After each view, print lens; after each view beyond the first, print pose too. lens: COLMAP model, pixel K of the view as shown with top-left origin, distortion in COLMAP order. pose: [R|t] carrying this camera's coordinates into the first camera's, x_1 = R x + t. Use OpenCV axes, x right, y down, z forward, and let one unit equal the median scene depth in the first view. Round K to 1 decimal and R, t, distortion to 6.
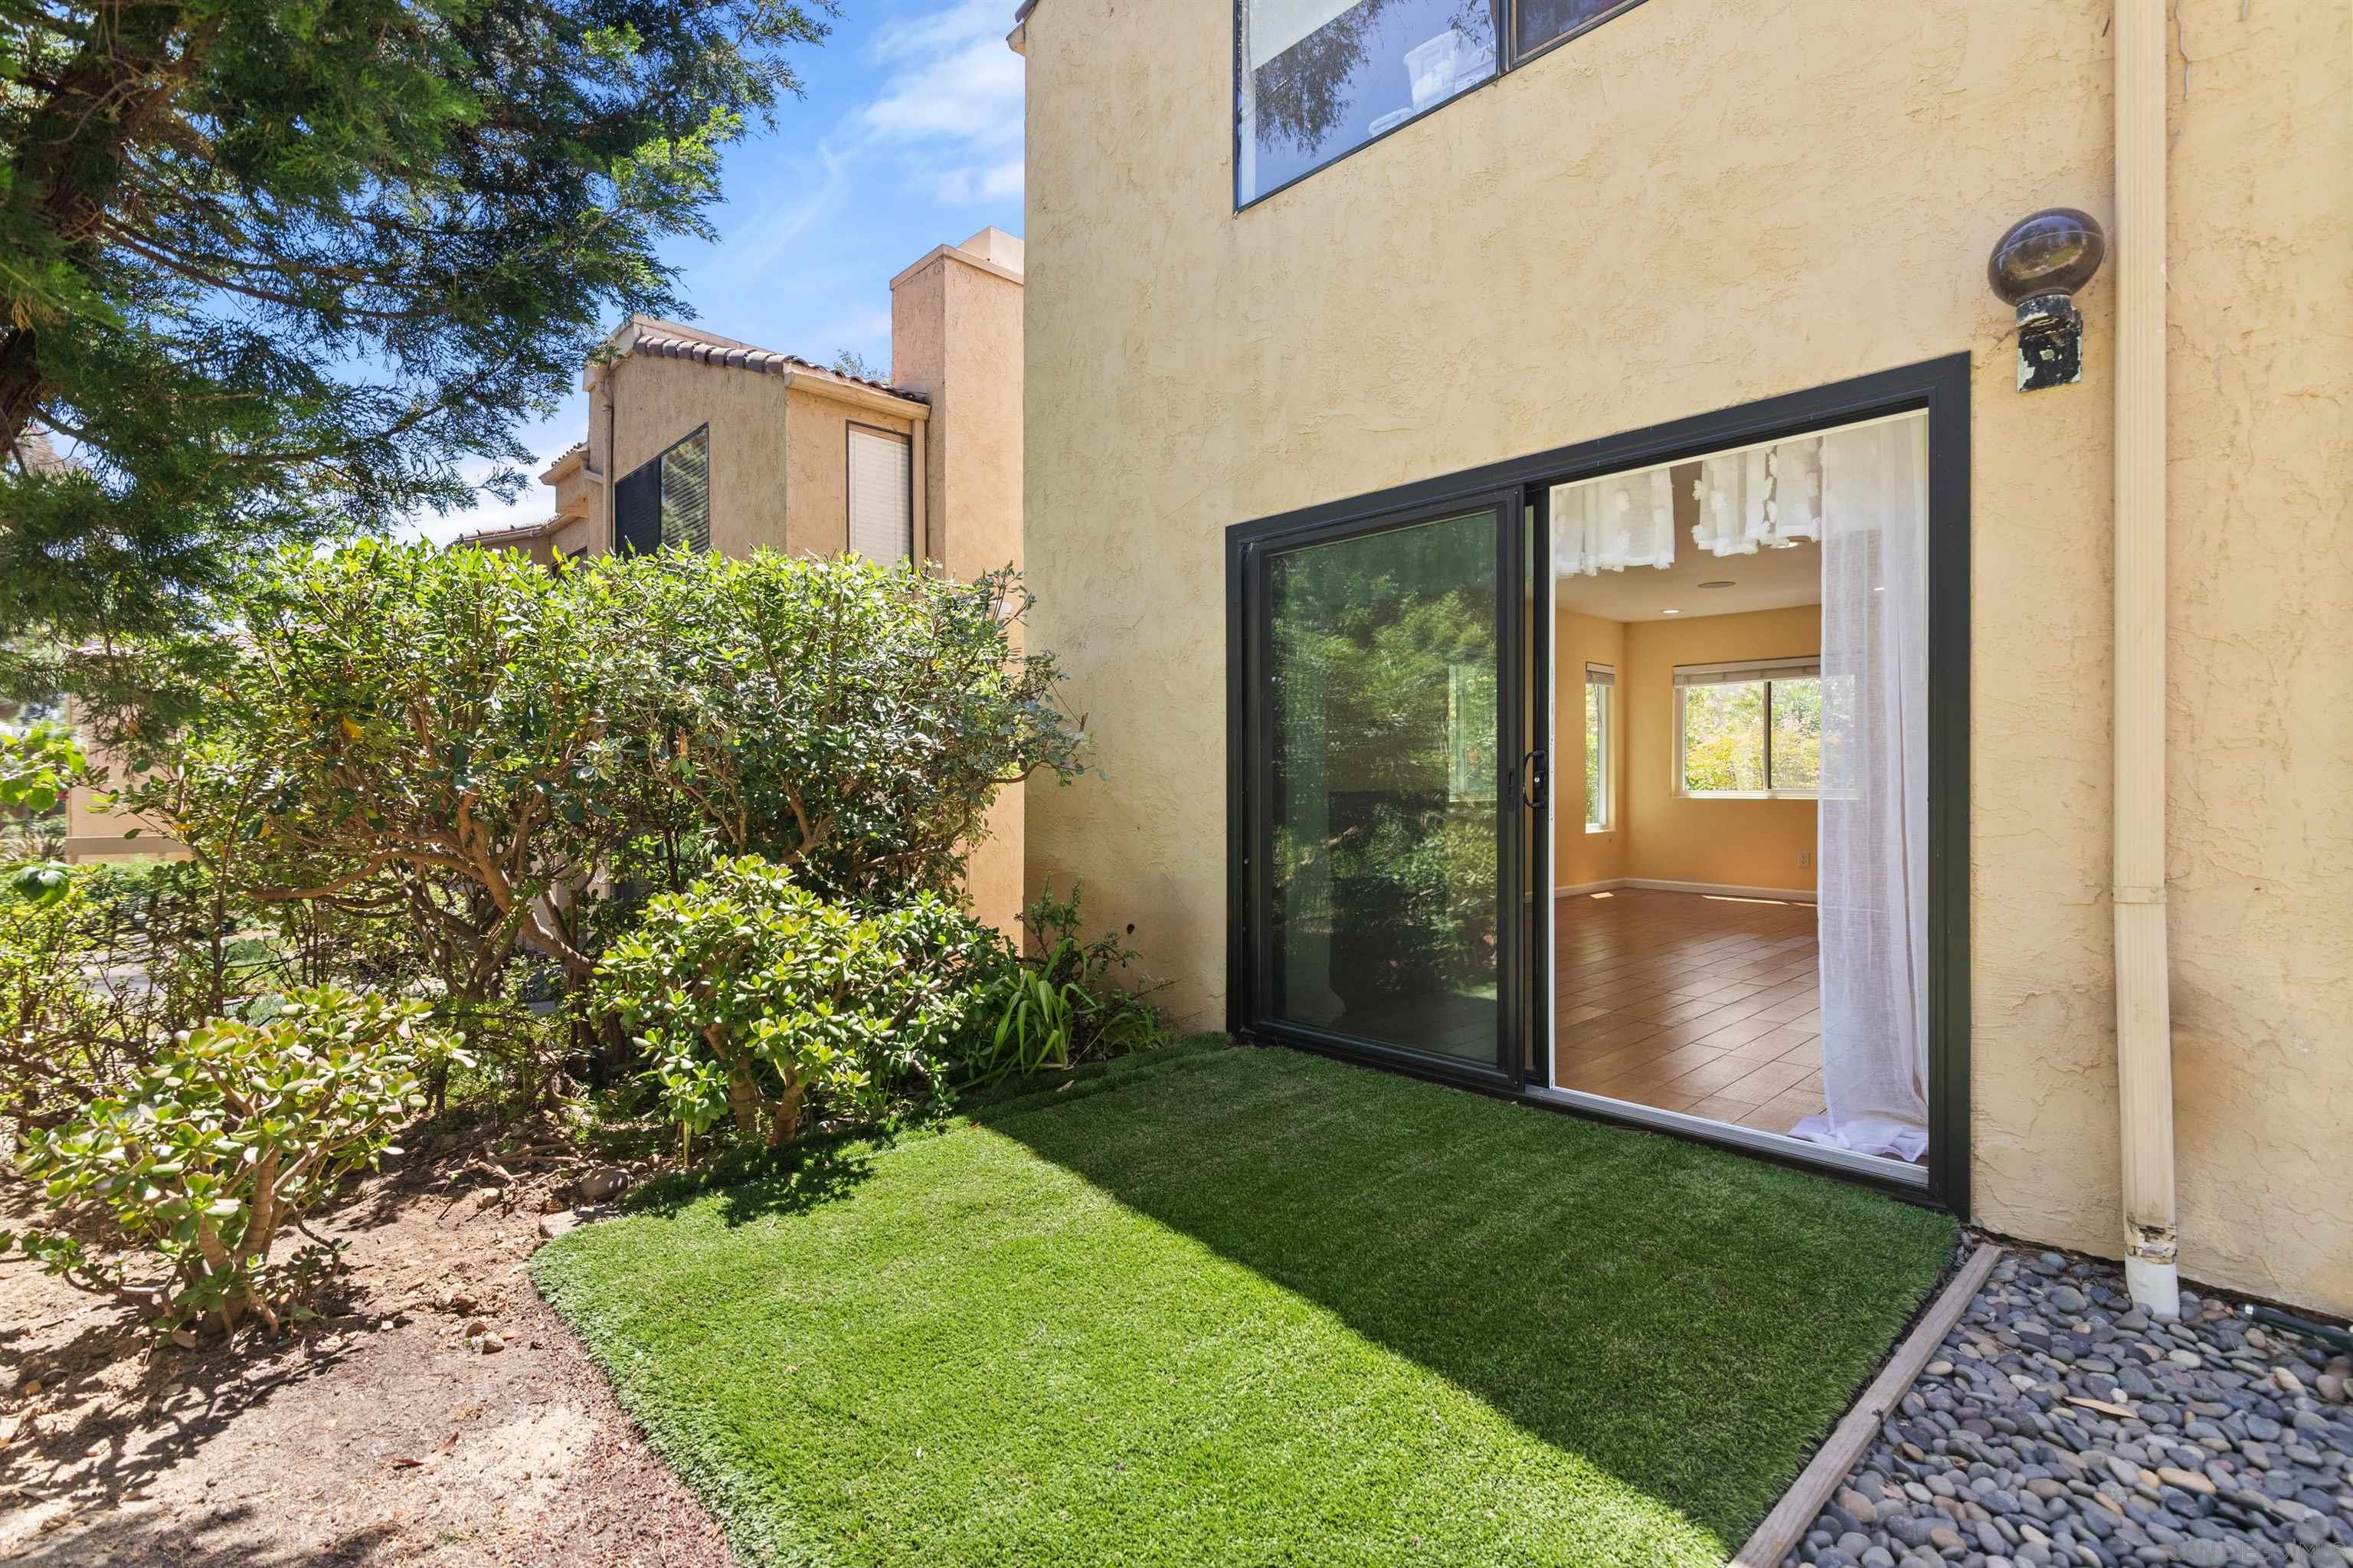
lens RADIAL K [[1064.9, 0, 1184.9], [0, 1064.9, 777.6], [0, 0, 1]] dist [0.000304, -0.000102]
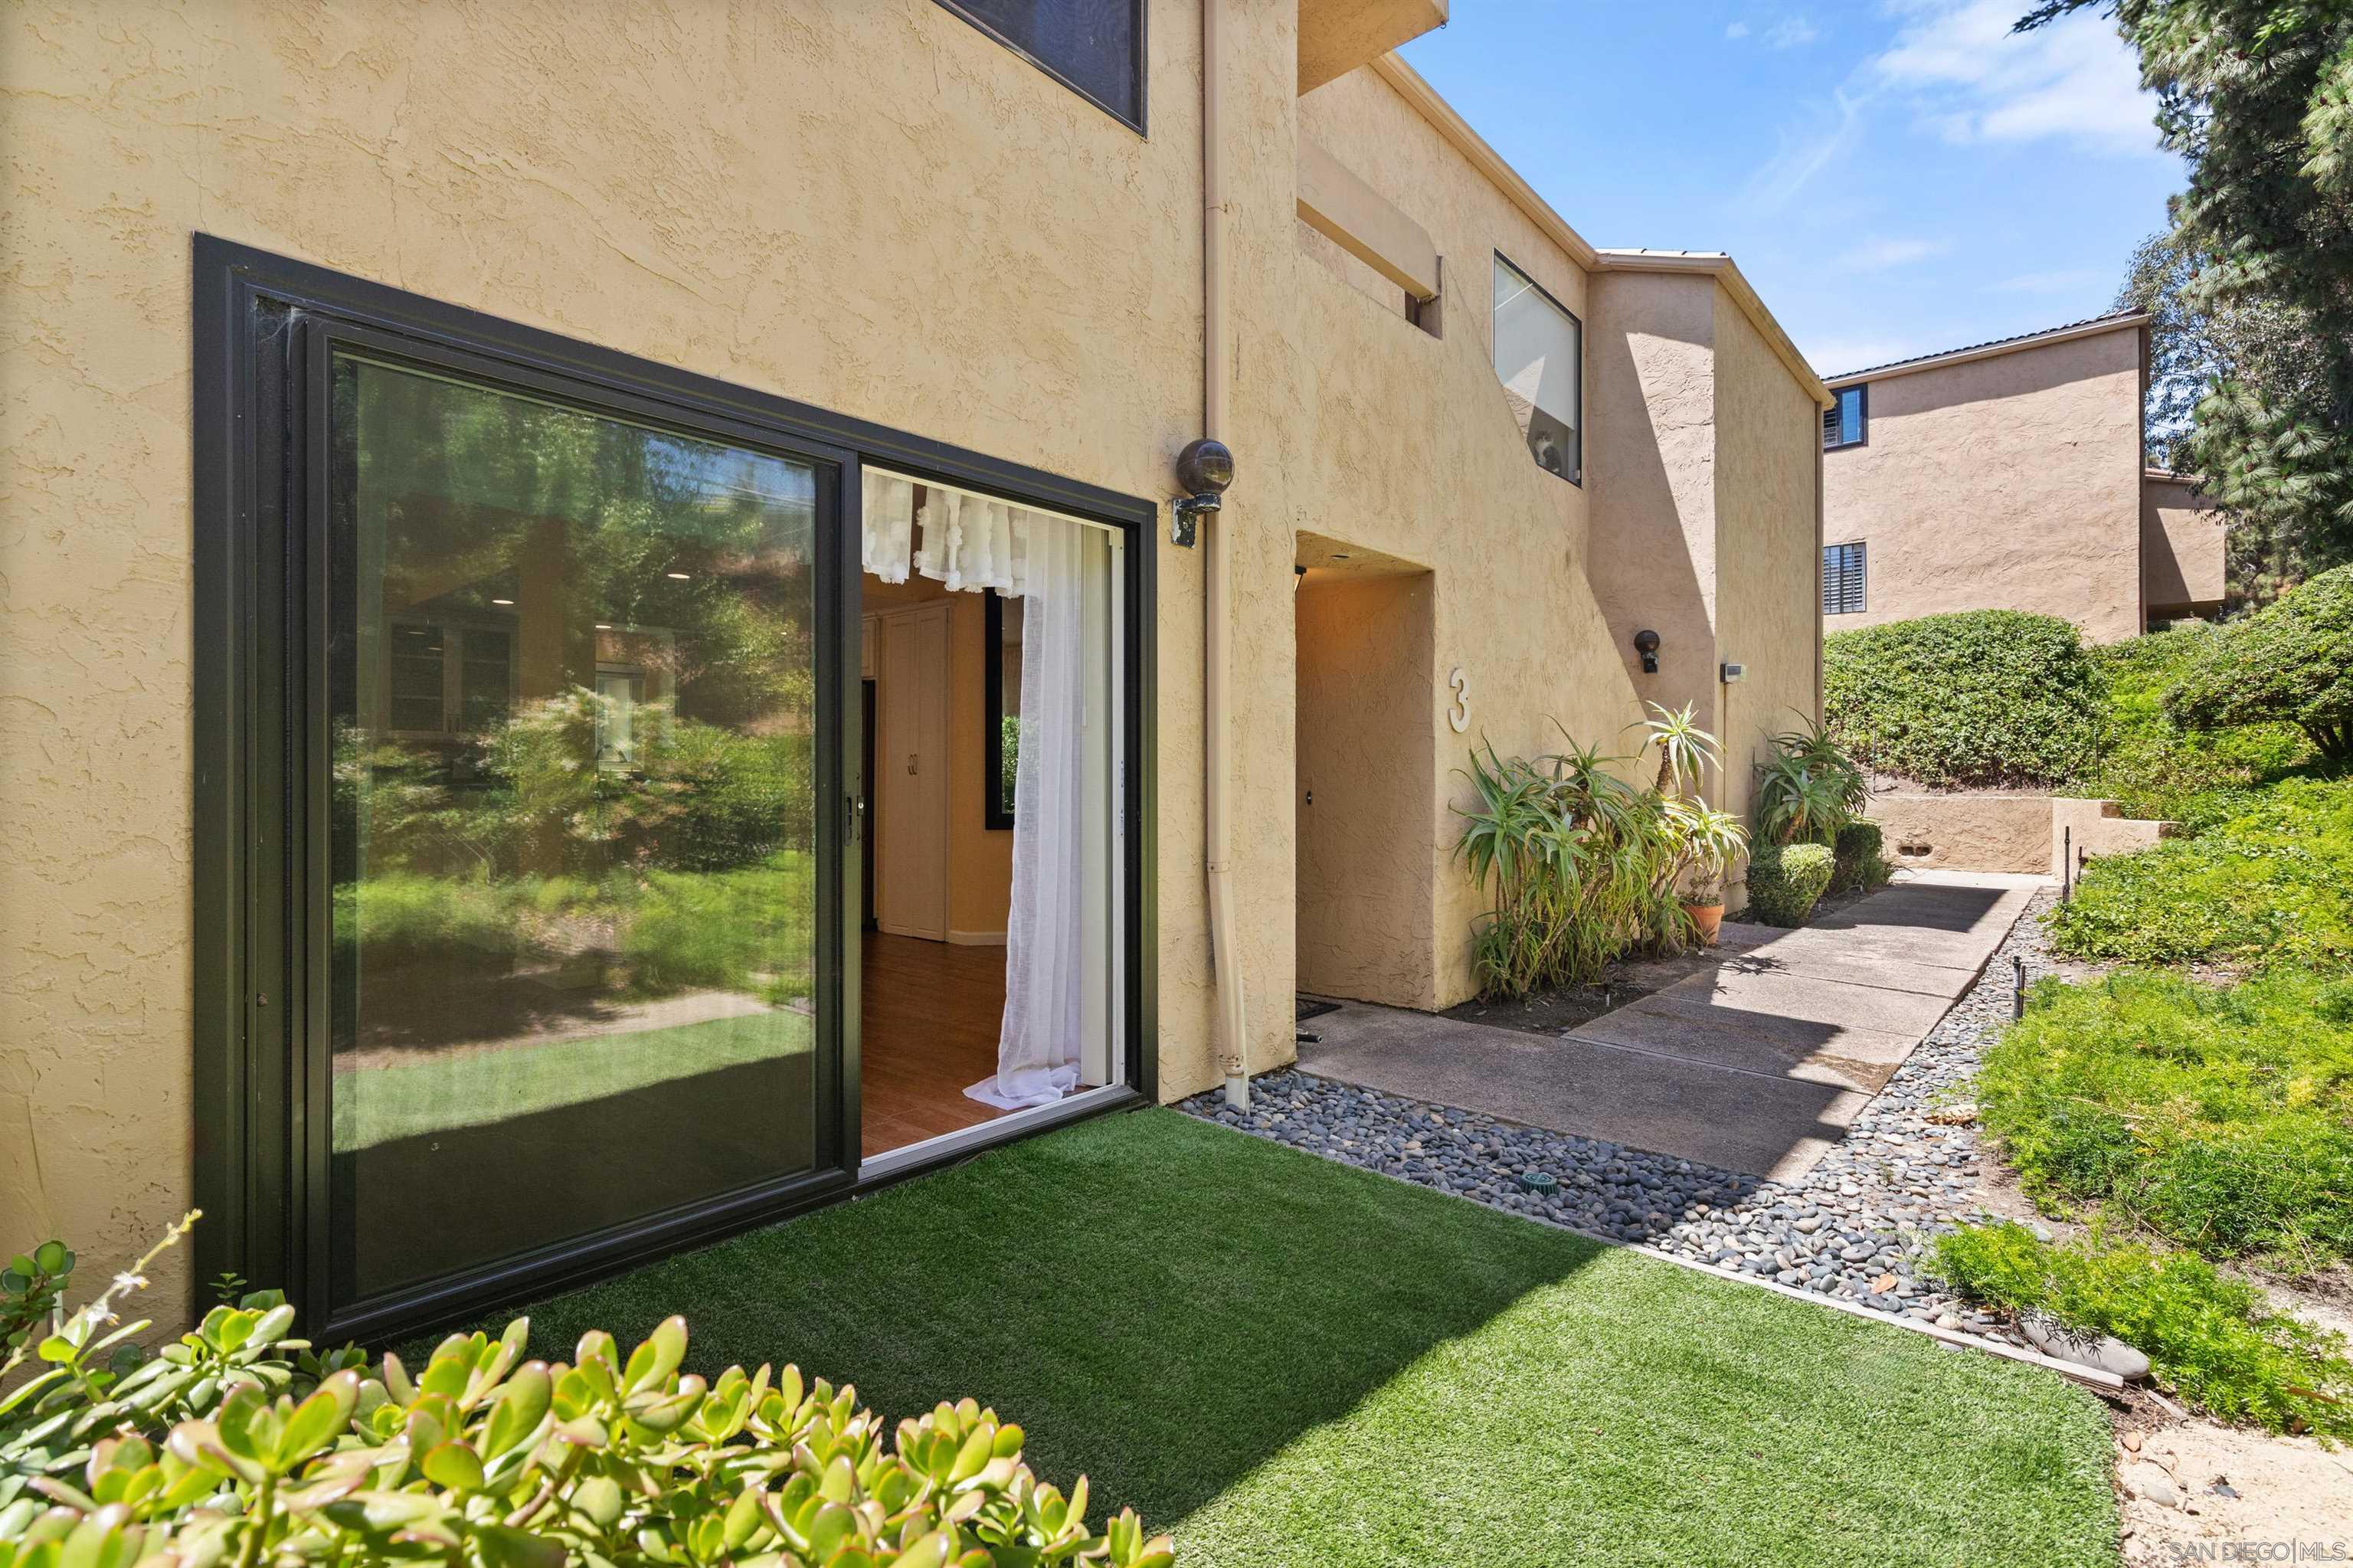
lens RADIAL K [[1064.9, 0, 1184.9], [0, 1064.9, 777.6], [0, 0, 1]] dist [0.000304, -0.000102]
pose [[-0.080360, 0.002364, 0.996763, -0.581298], [0.002356, 0.999995, -0.002182, -0.020669], [-0.996763, 0.002173, -0.080365, 0.887057]]
